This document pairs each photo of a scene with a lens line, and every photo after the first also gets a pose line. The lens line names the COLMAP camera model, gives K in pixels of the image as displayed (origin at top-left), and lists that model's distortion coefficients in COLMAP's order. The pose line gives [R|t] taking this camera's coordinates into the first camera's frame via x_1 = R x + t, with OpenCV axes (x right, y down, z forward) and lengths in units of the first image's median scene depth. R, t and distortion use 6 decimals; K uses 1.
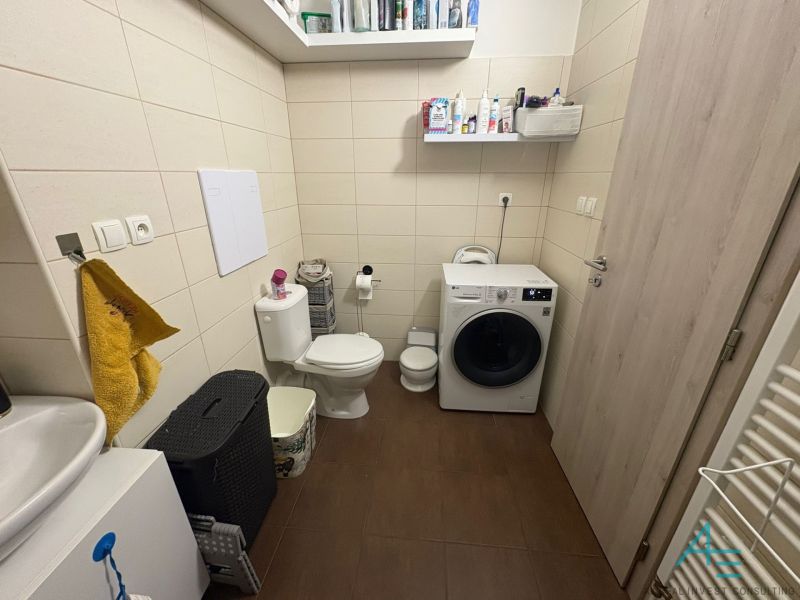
lens RADIAL K [[320.1, 0, 399.8], [0, 320.1, 296.9], [0, 0, 1]] dist [0.000780, -0.000051]
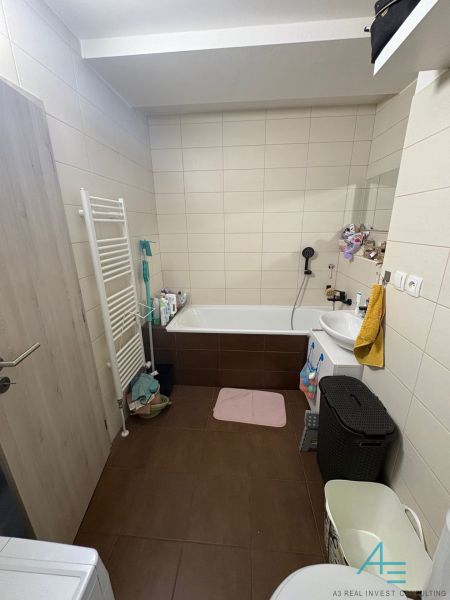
lens RADIAL K [[240.1, 0, 225.0], [0, 240.1, 300.0], [0, 0, 1]] dist [0.000780, -0.000051]
pose [[-0.999788, -0.007855, 0.019011, 0.009901], [0.005677, 0.782944, 0.622067, -0.772598], [-0.019771, 0.622043, -0.782734, 1.720548]]
